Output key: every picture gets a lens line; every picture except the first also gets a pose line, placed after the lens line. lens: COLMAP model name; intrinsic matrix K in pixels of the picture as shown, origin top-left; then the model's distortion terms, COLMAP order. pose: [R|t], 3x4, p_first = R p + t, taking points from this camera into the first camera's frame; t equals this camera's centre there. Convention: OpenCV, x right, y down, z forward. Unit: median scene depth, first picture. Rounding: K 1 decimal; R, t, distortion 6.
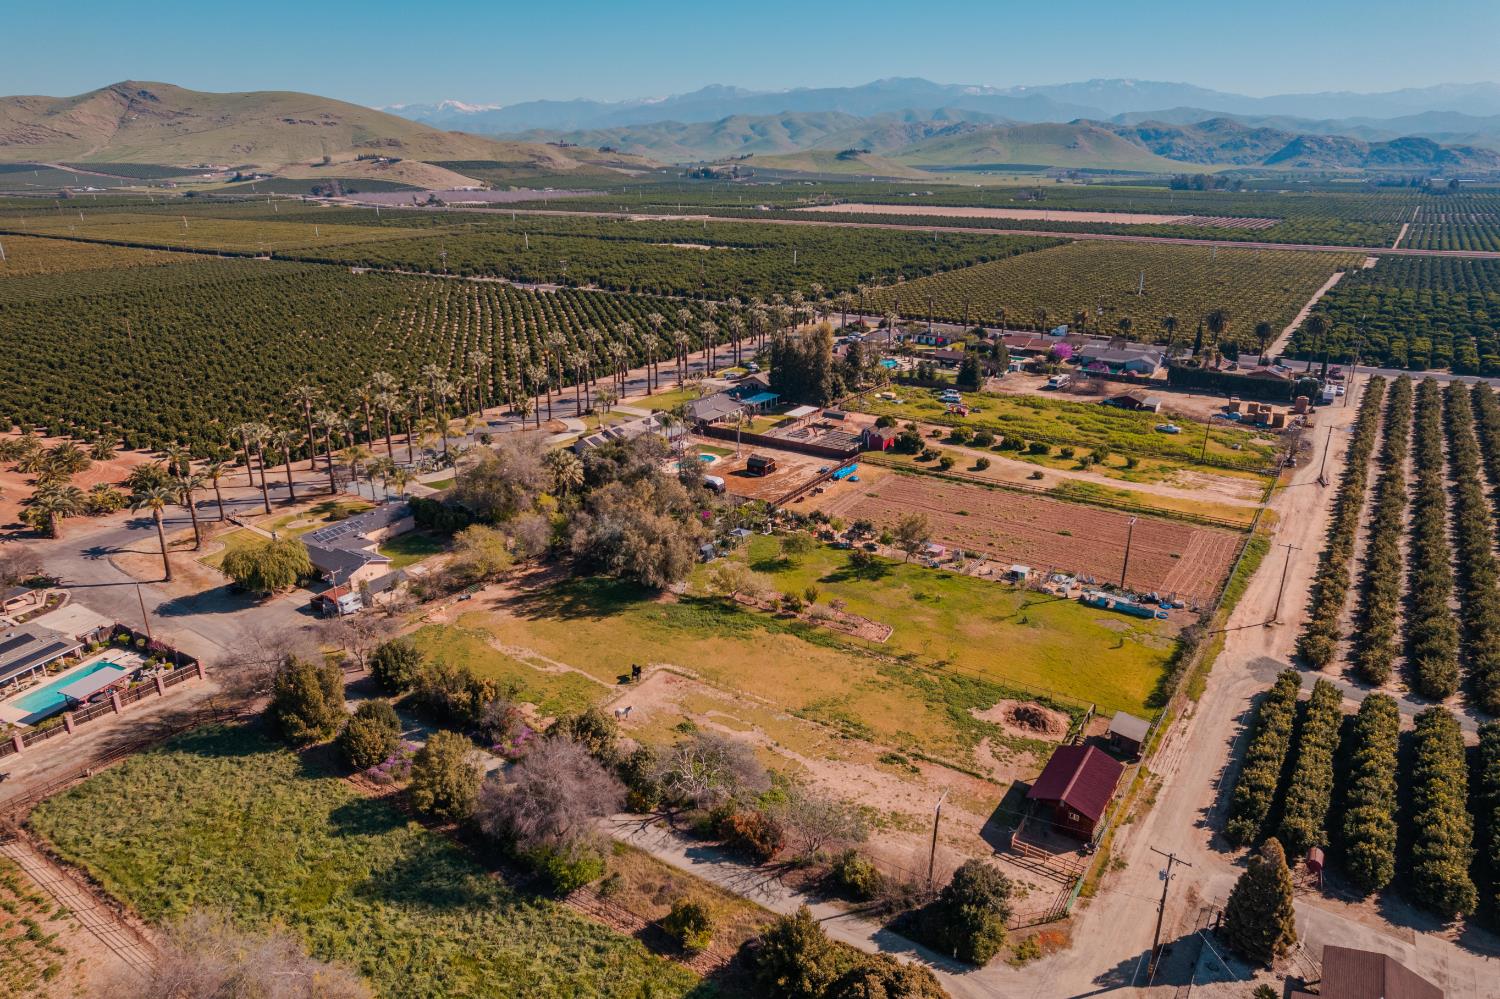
lens RADIAL K [[960.7, 0, 752.8], [0, 960.7, 504.0], [0, 0, 1]] dist [-0.074347, 0.068988]
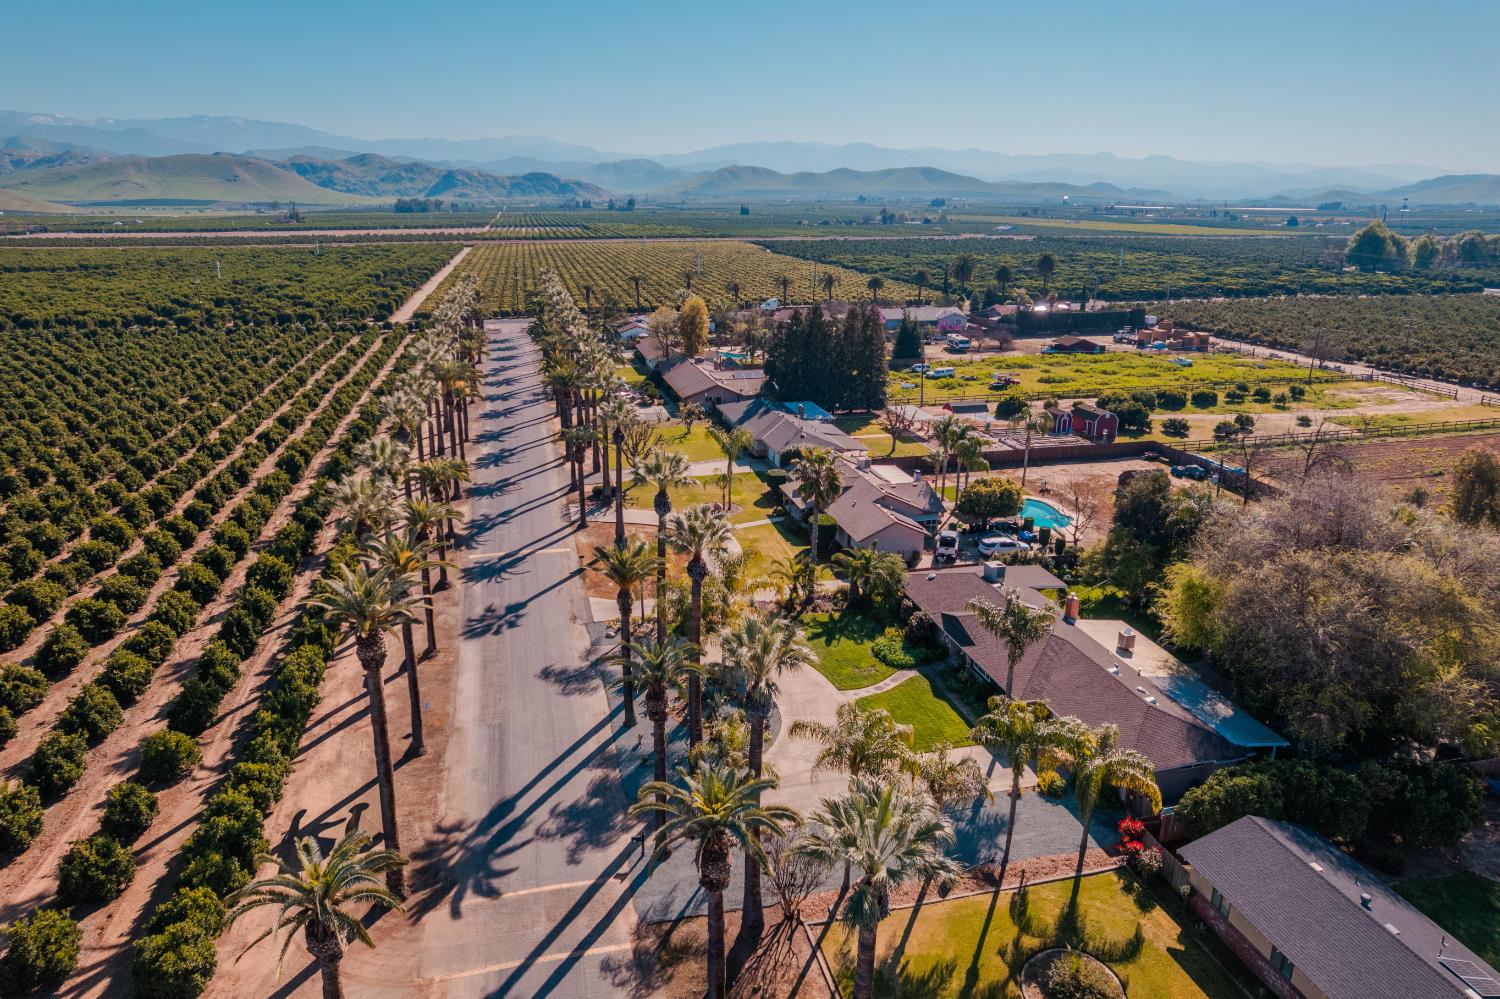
lens RADIAL K [[960.7, 0, 753.9], [0, 960.7, 507.9], [0, 0, 1]] dist [-0.074347, 0.068988]
pose [[0.671247, -0.230154, 0.704597, -0.598966], [0.256380, 0.963991, 0.070640, -0.114647], [-0.695483, 0.133228, 0.706083, 0.794202]]
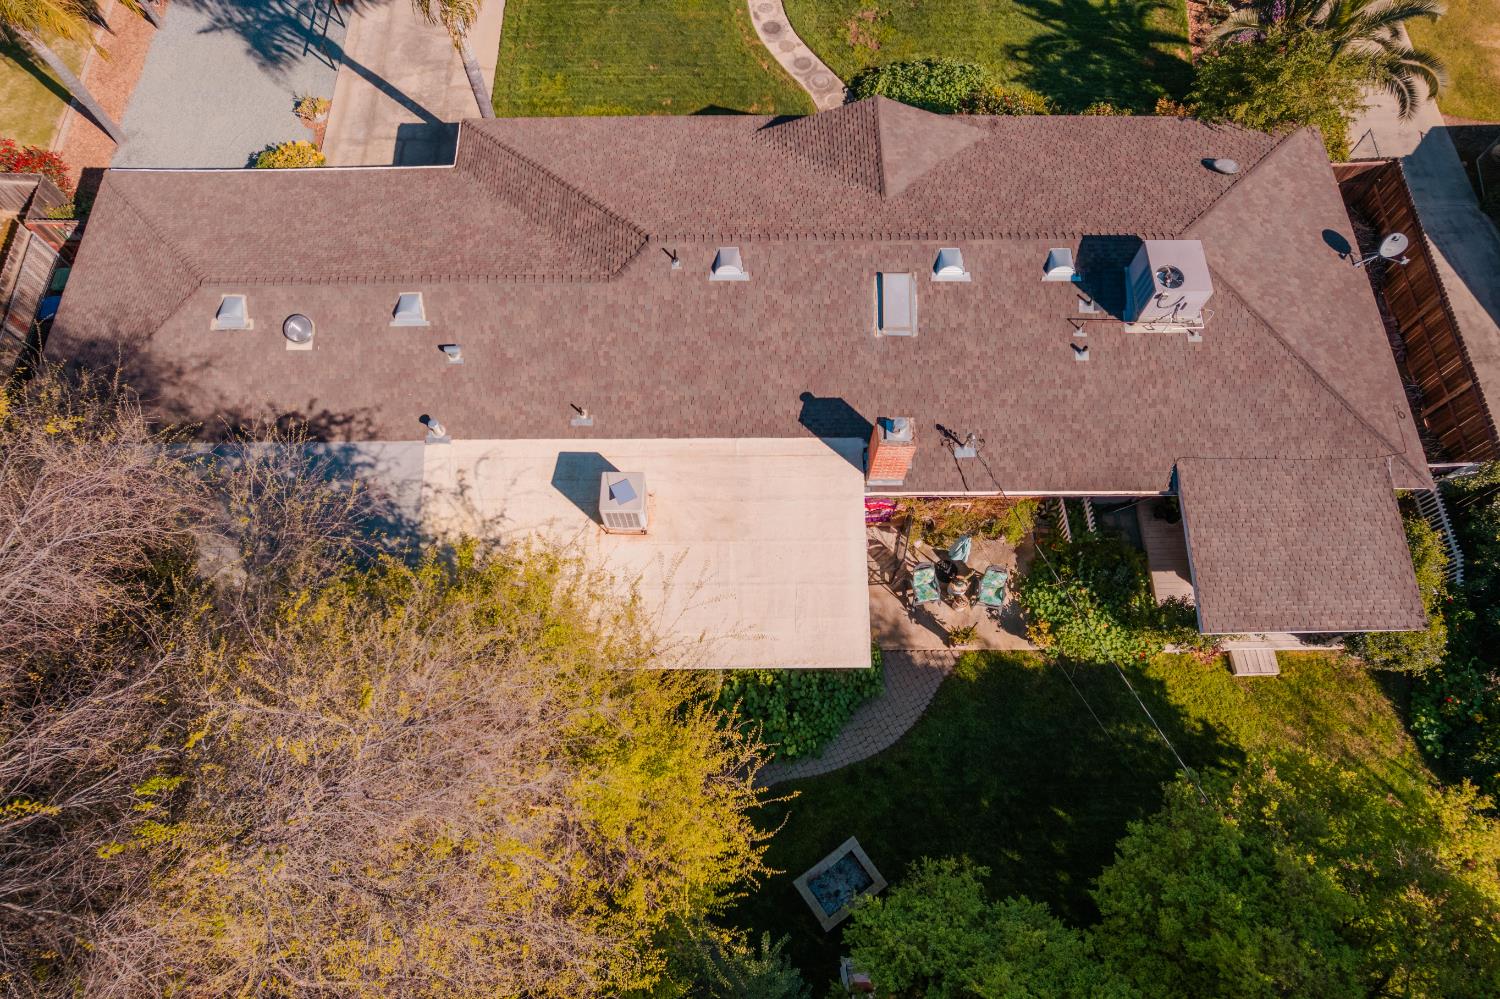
lens RADIAL K [[960.7, 0, 749.3], [0, 960.7, 500.3], [0, 0, 1]] dist [-0.074347, 0.068988]
pose [[0.557898, 0.762108, -0.328544, -0.200024], [-0.282620, 0.546683, 0.788202, -0.089125], [0.780305, -0.346884, 0.520381, 0.920897]]
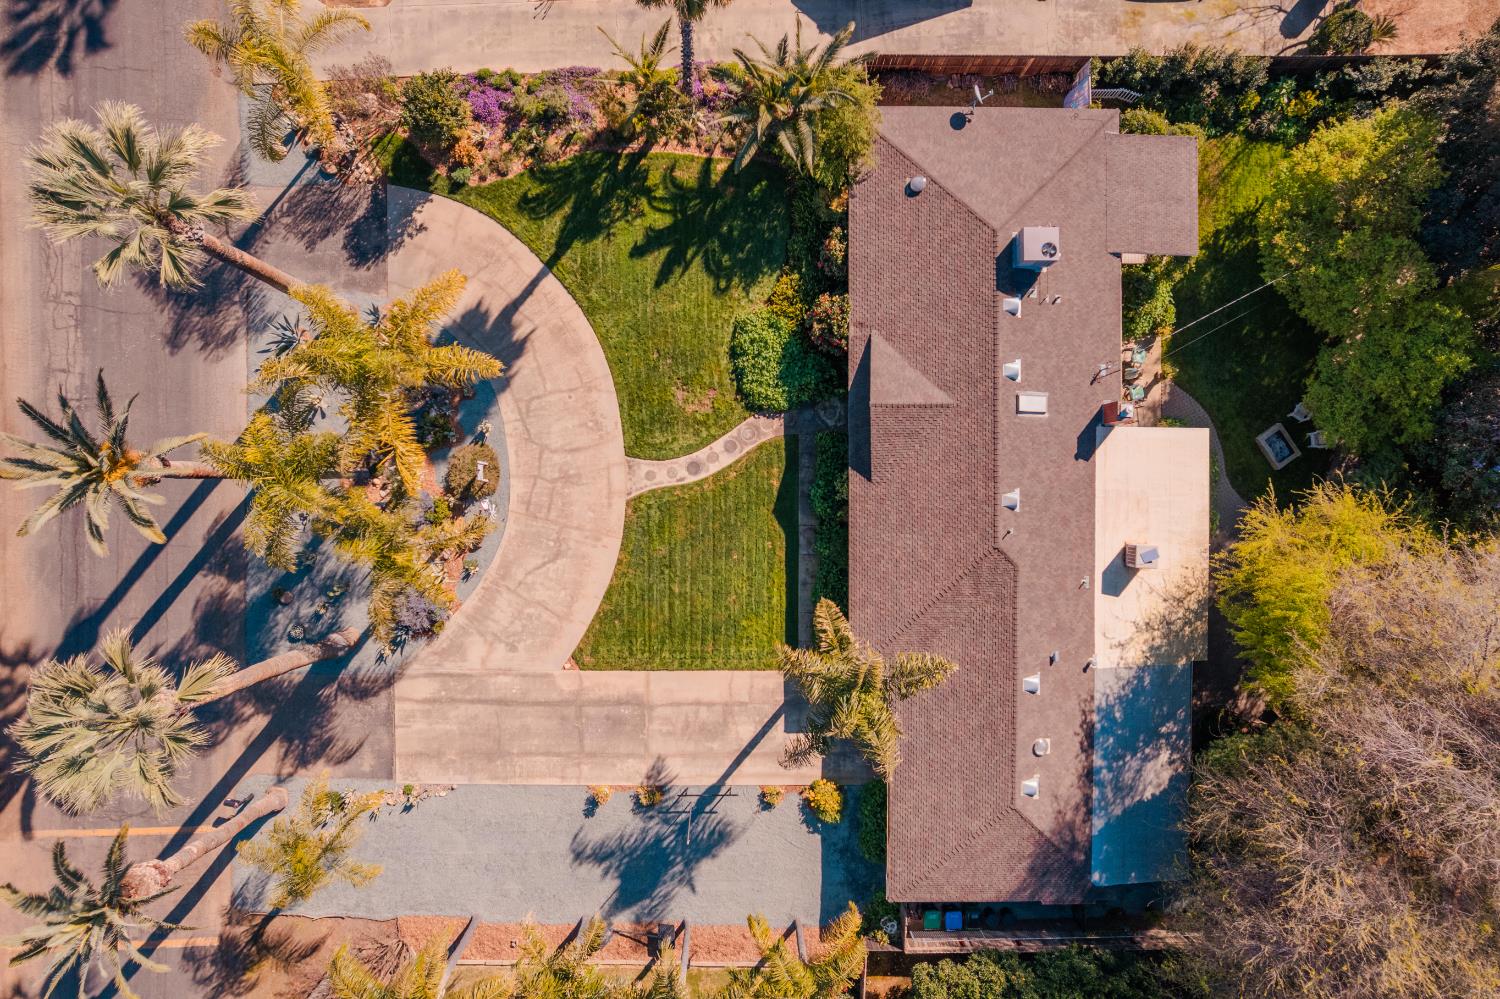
lens RADIAL K [[960.7, 0, 750.3], [0, 960.7, 492.2], [0, 0, 1]] dist [-0.074347, 0.068988]
pose [[0.835332, -0.549737, -0.003276, -0.305415], [0.185451, 0.276176, 0.943046, -0.210642], [-0.517522, -0.788363, 0.332647, 0.952755]]
